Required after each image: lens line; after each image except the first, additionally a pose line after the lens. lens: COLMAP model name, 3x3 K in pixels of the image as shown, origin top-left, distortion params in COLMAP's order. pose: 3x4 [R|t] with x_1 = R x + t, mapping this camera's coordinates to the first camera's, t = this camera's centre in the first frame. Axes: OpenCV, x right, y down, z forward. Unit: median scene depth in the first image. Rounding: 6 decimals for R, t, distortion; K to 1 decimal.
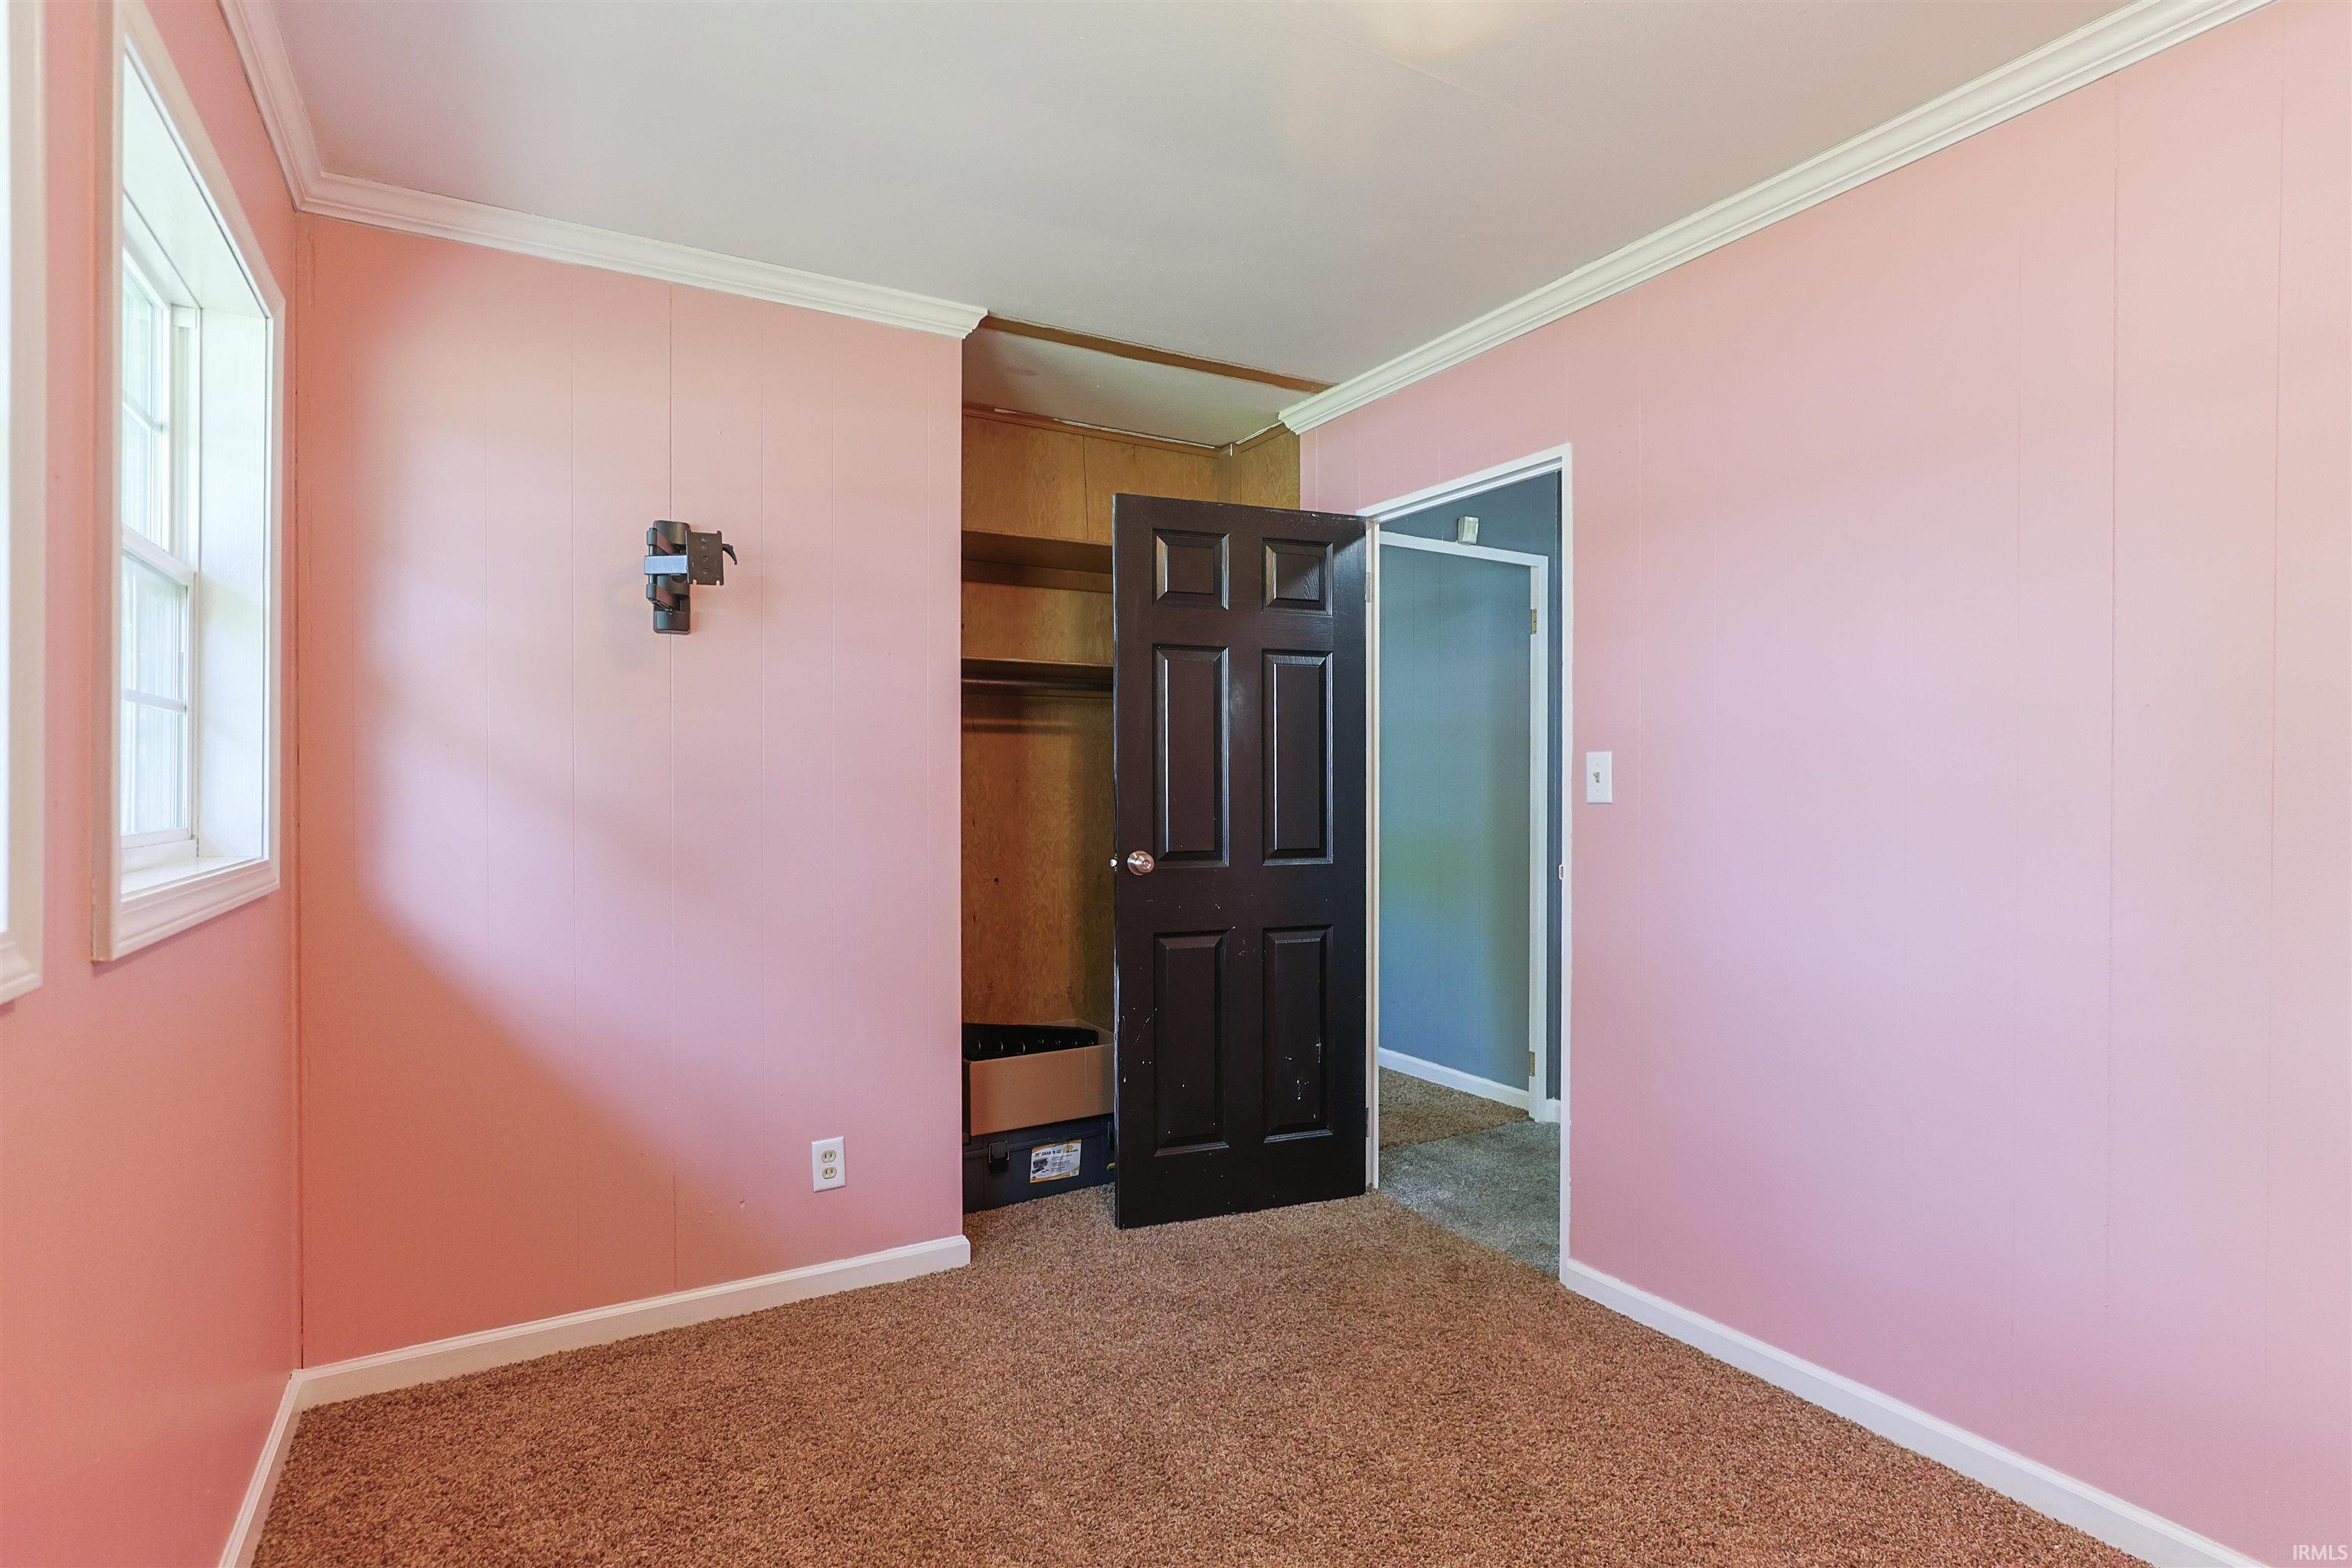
lens RADIAL K [[1173.2, 0, 1208.6], [0, 1173.2, 793.0], [0, 0, 1]] dist [-0.020295, 0.015375]
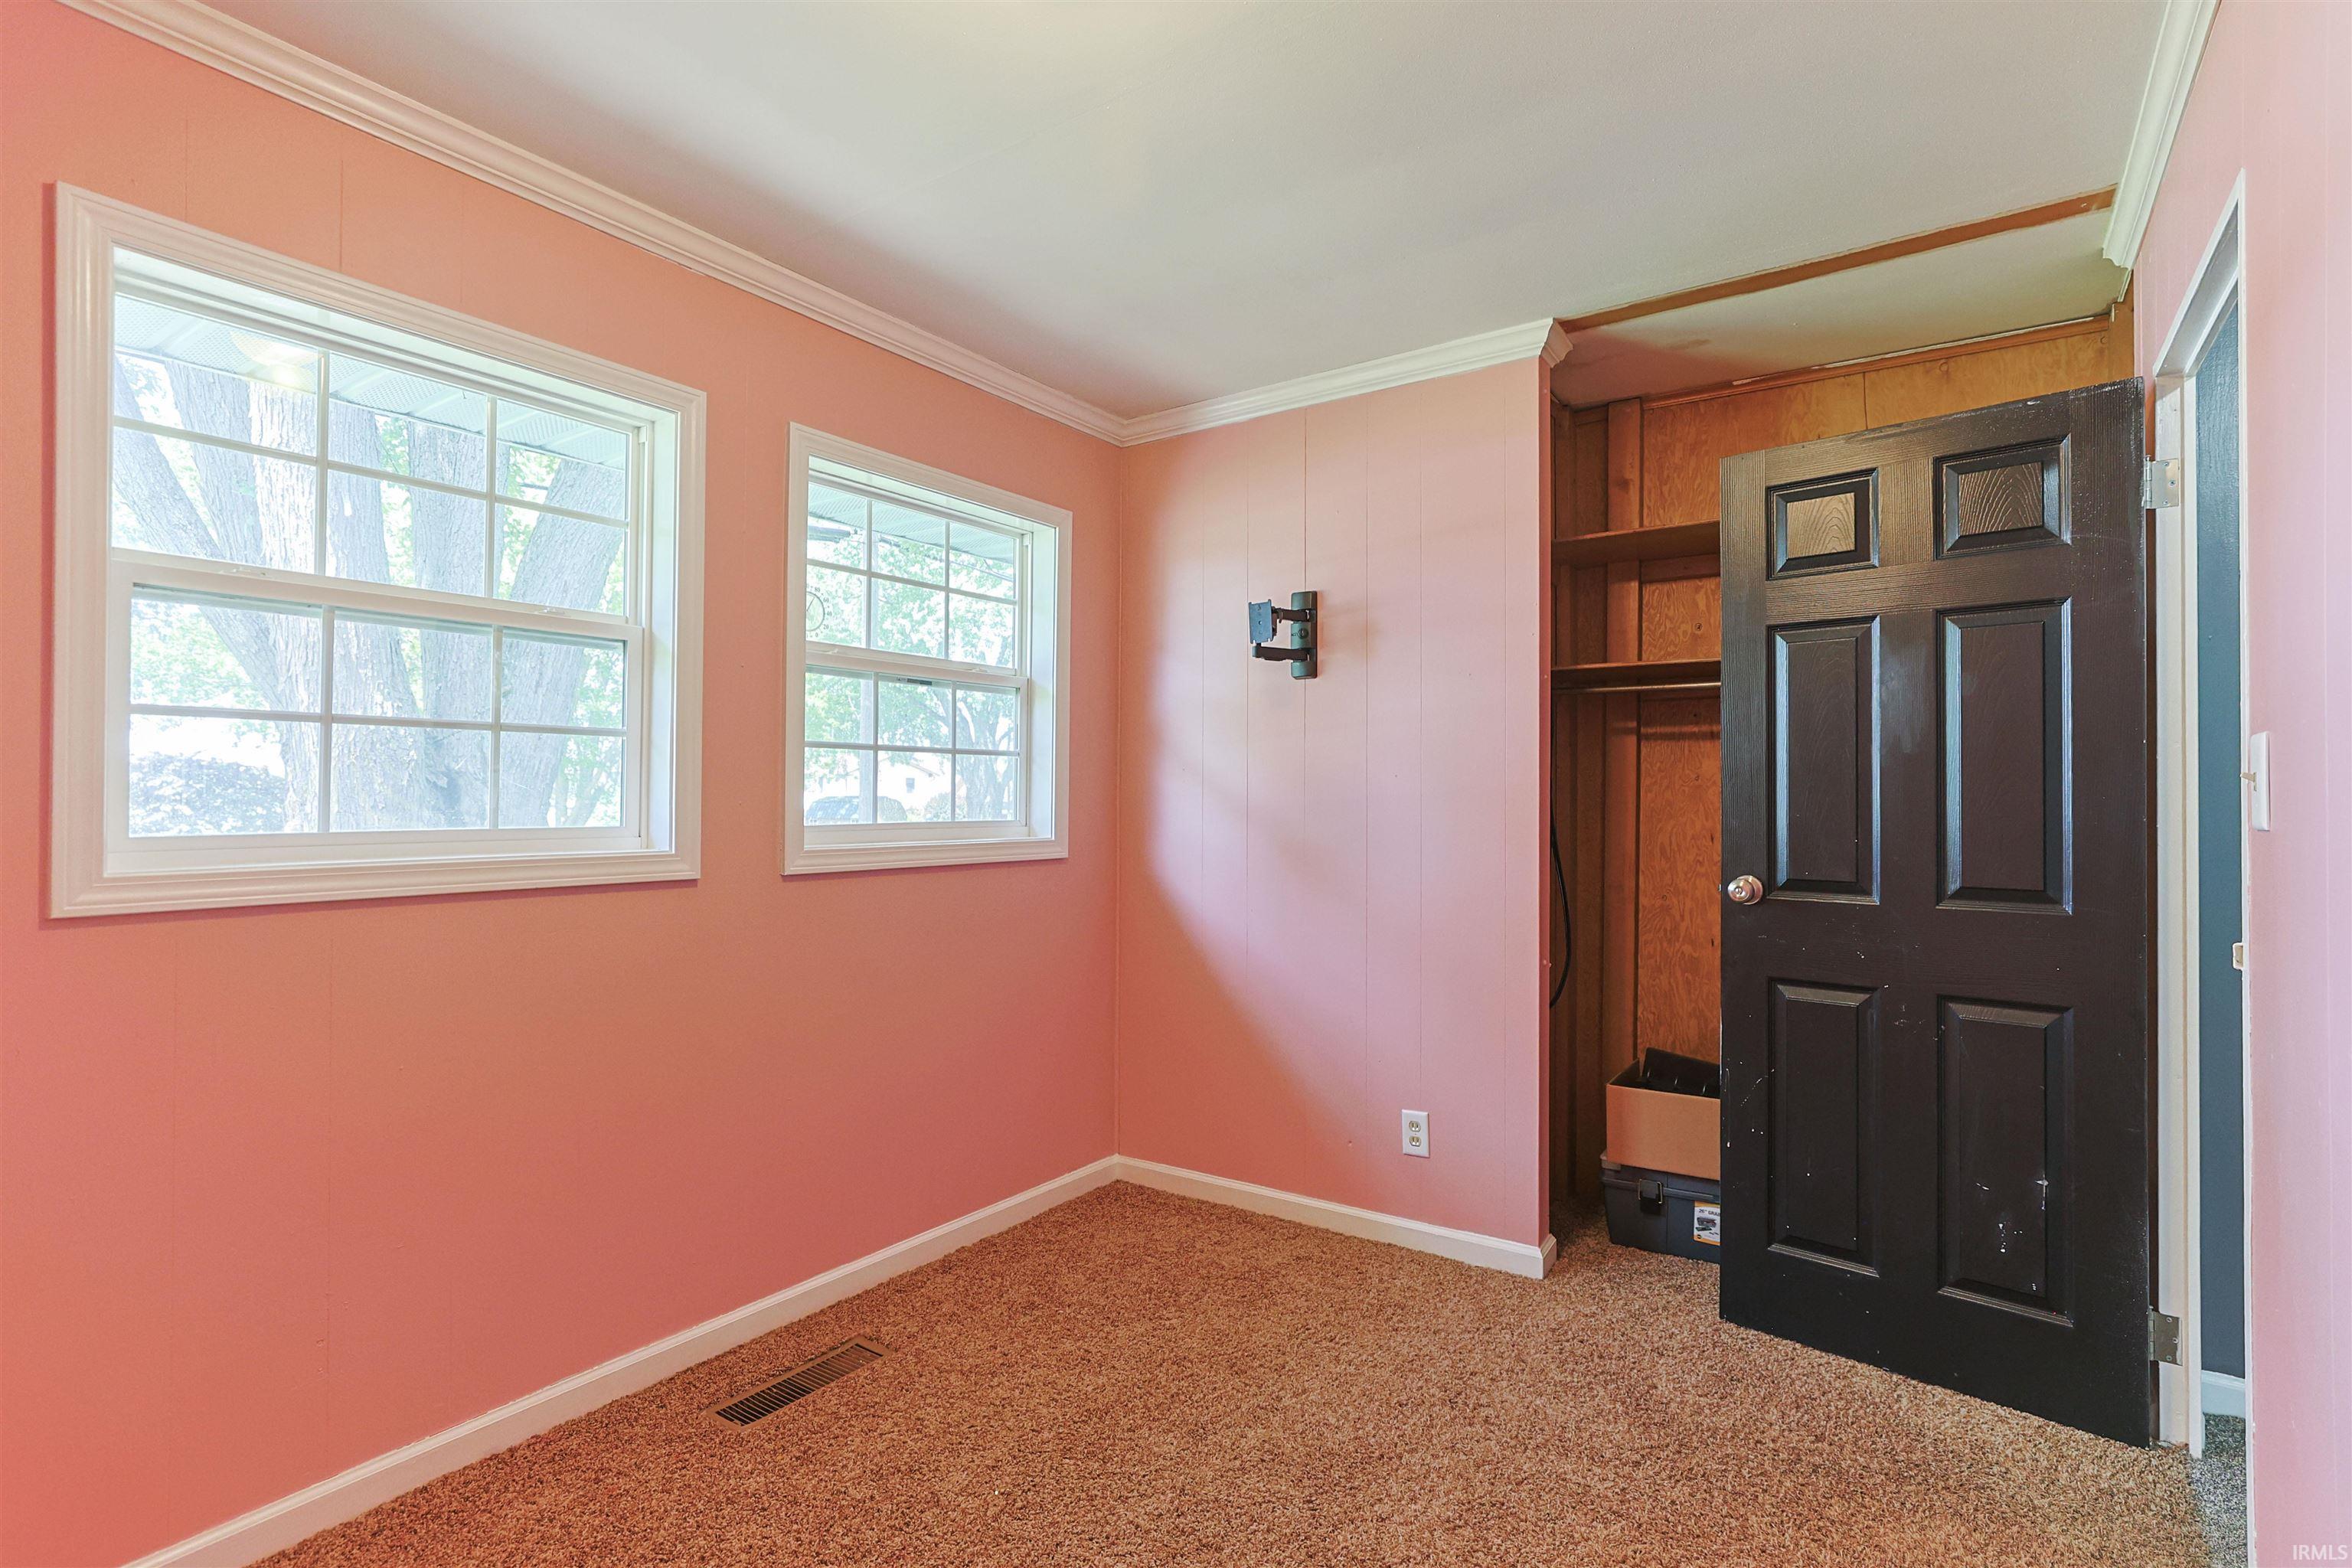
lens RADIAL K [[1141.1, 0, 1181.0], [0, 1141.1, 783.6], [0, 0, 1]] dist [-0.019430, 0.014343]
pose [[0.418791, -0.010918, -0.908017, 0.510917], [-0.007964, 0.999845, -0.015695, -0.000358], [0.908048, 0.013805, 0.418640, 0.291619]]
